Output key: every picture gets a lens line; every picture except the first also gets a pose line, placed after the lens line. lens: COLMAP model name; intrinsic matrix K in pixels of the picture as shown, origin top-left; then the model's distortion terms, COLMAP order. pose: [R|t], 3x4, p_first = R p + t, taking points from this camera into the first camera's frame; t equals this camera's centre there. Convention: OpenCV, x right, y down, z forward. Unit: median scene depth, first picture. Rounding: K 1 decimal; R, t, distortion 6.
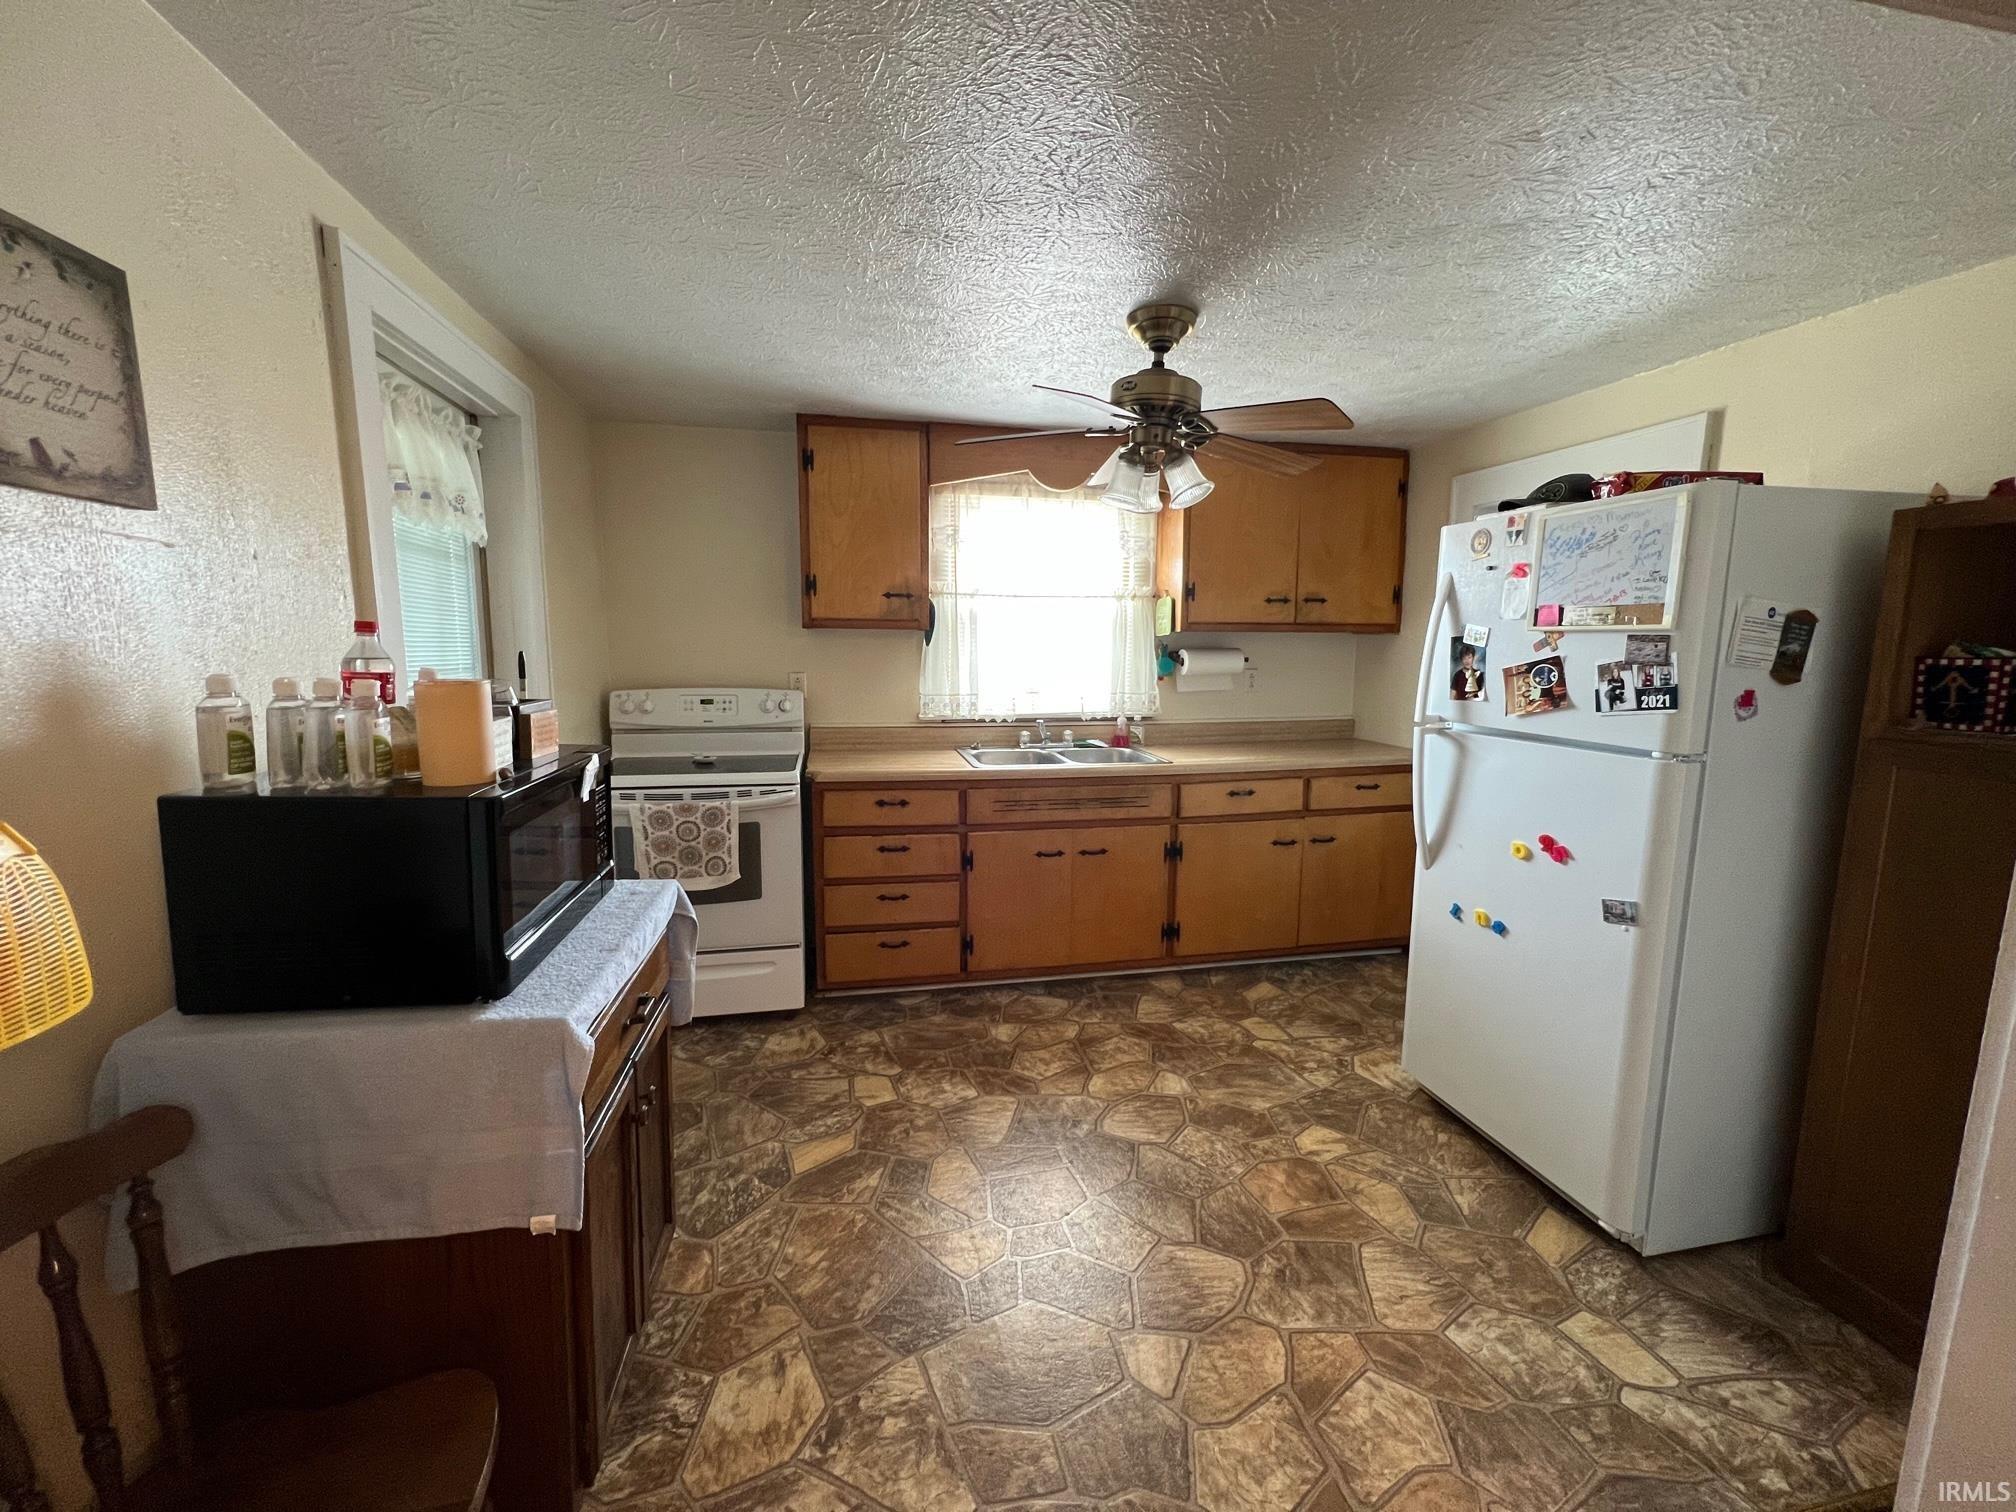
lens RADIAL K [[809.8, 0, 1003.2], [0, 809.8, 751.9], [0, 0, 1]] dist [0.004641, 0.000459]
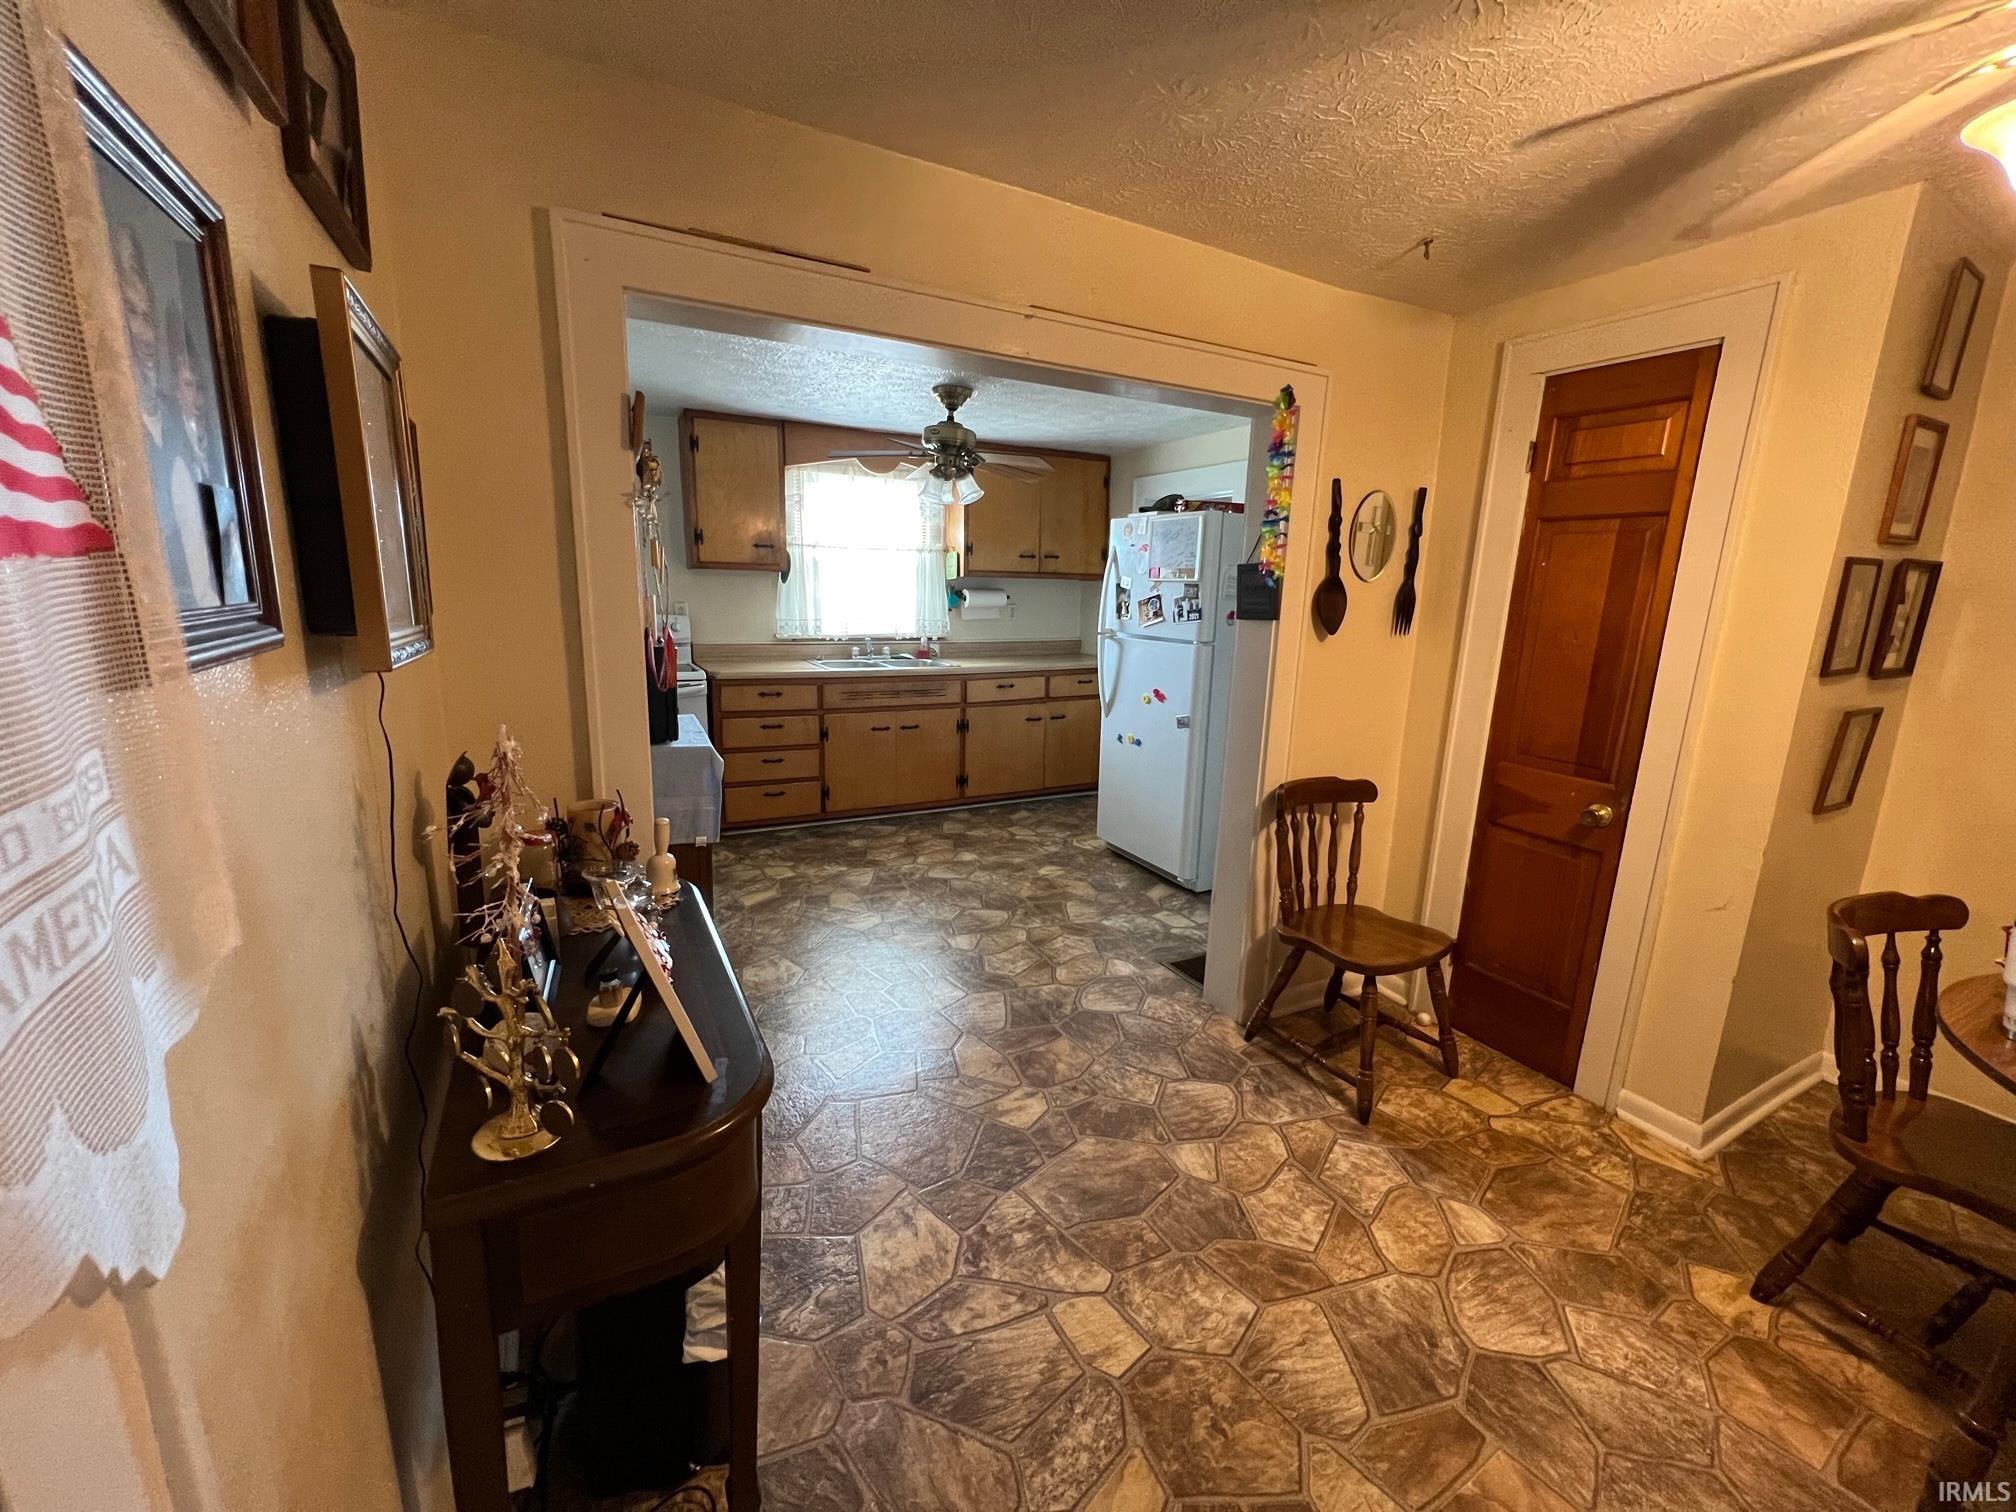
lens RADIAL K [[809.8, 0, 1003.2], [0, 809.8, 751.7], [0, 0, 1]] dist [0.004641, 0.000459]
pose [[0.963027, -0.038051, 0.266705, -0.149883], [0.019768, 0.997287, 0.070905, 0.083975], [-0.268680, -0.063011, 0.961166, -0.580608]]
